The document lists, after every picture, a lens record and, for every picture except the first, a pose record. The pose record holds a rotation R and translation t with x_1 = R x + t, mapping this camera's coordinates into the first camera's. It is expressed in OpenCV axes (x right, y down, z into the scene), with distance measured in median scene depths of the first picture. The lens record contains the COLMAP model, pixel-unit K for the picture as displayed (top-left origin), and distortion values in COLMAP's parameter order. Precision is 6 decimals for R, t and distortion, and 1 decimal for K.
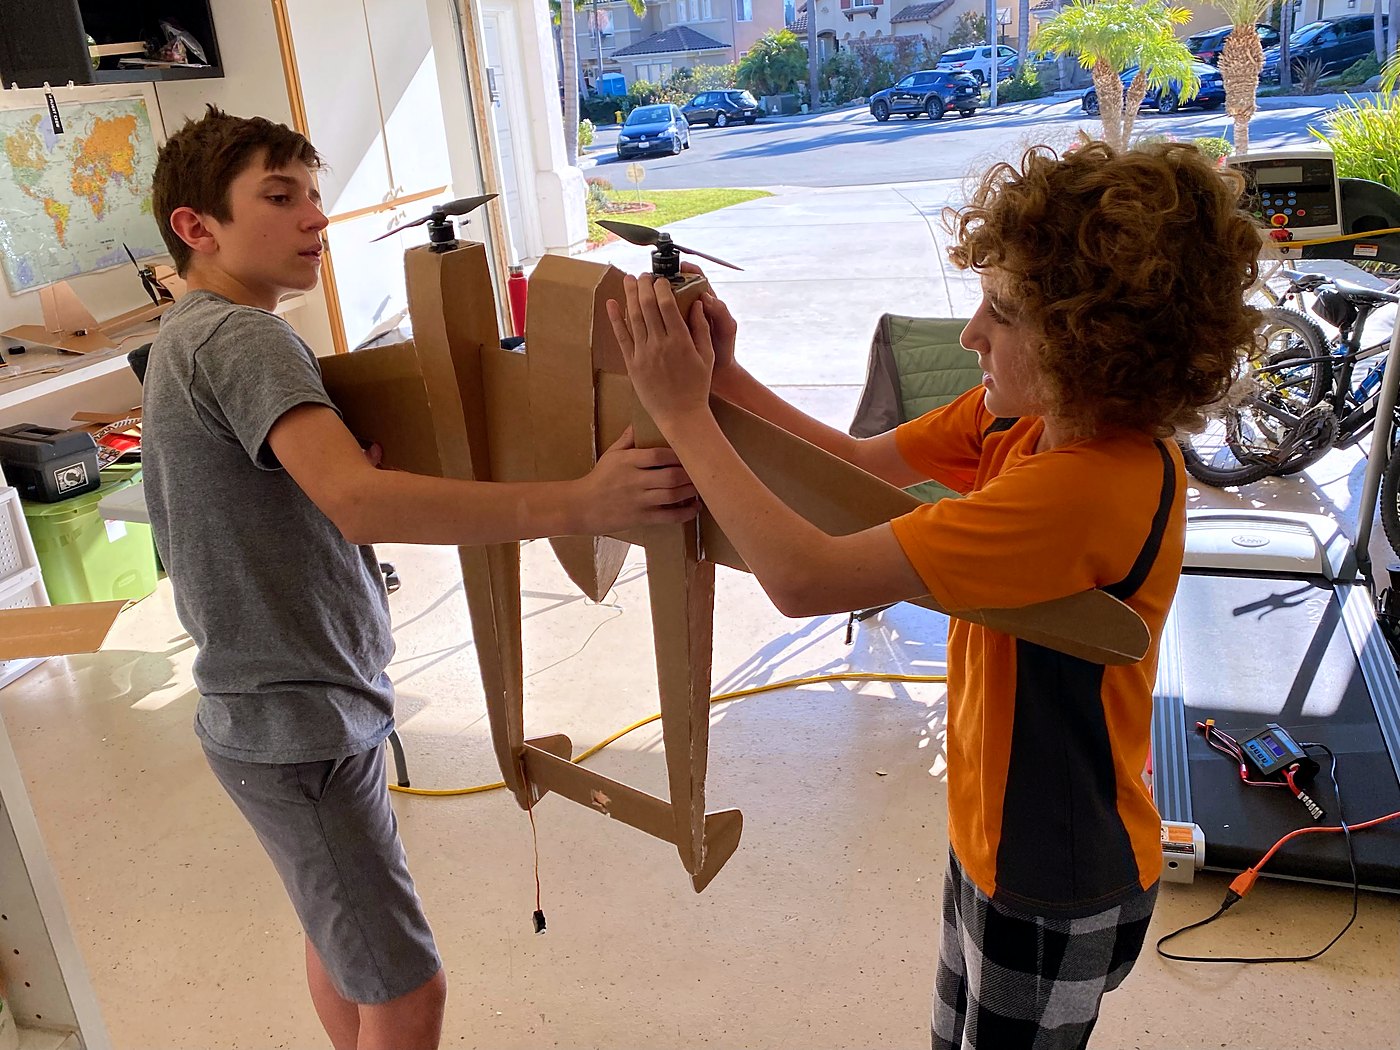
lens RADIAL K [[1226.2, 0, 700.0], [0, 1226.2, 525.0], [0, 0, 1]] dist [0.051597, -0.021983]
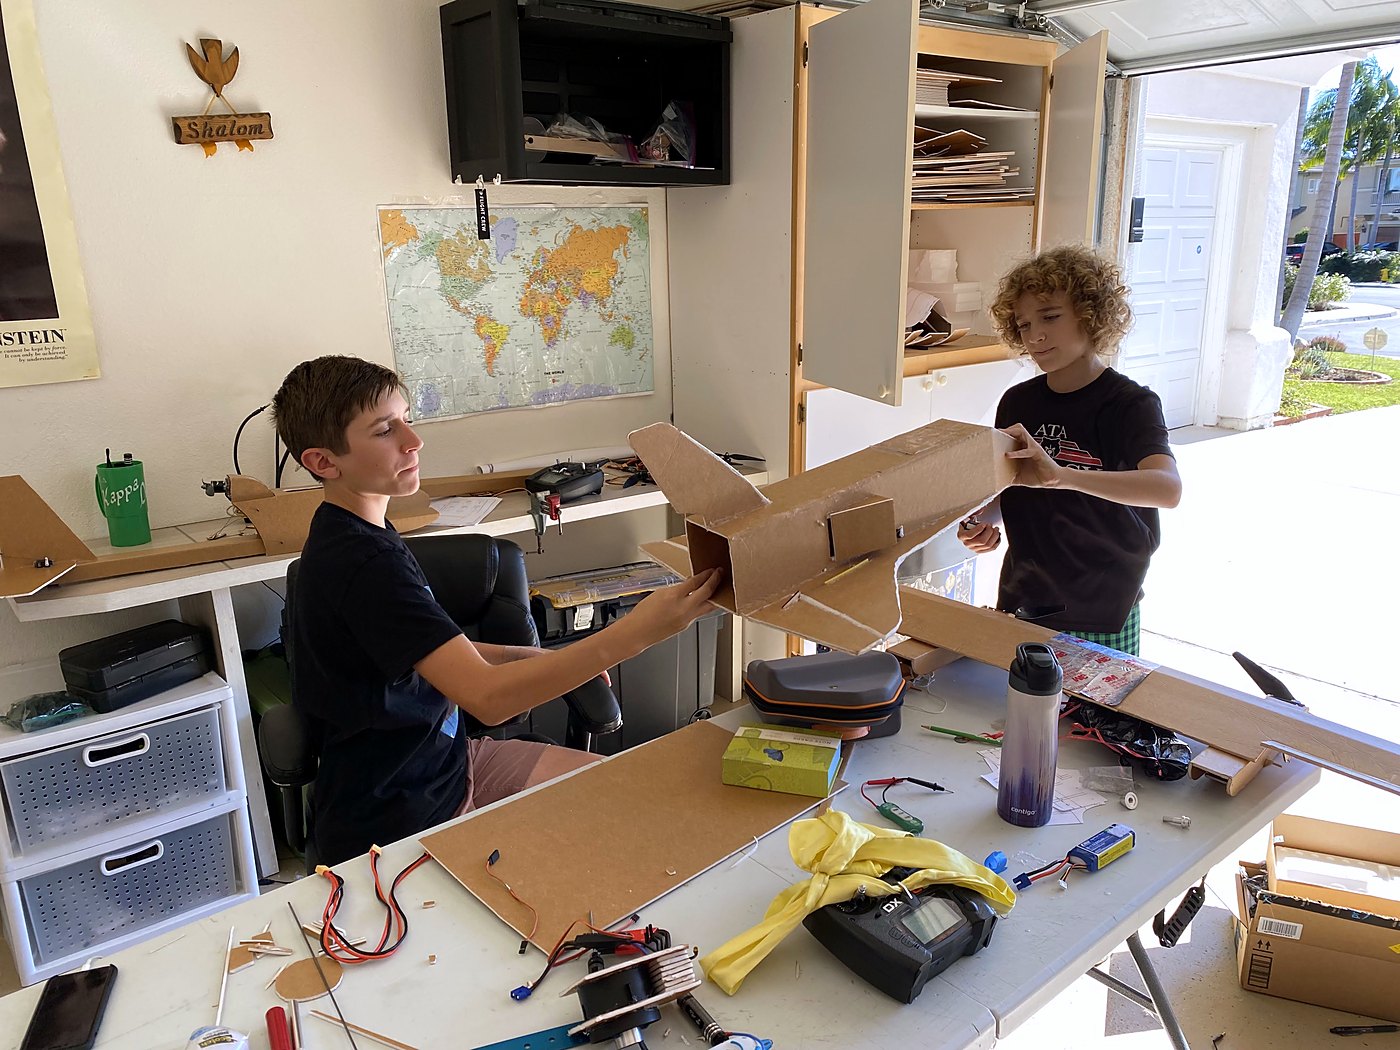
lens RADIAL K [[1092.2, 0, 690.1], [0, 1092.2, 522.8], [0, 0, 1]] dist [0.031552, -0.002851]
pose [[0.814157, 0.218900, -0.537802, 0.000971], [-0.258163, 0.966098, 0.002404, -0.058224], [0.520095, 0.136883, 0.843068, 0.167629]]
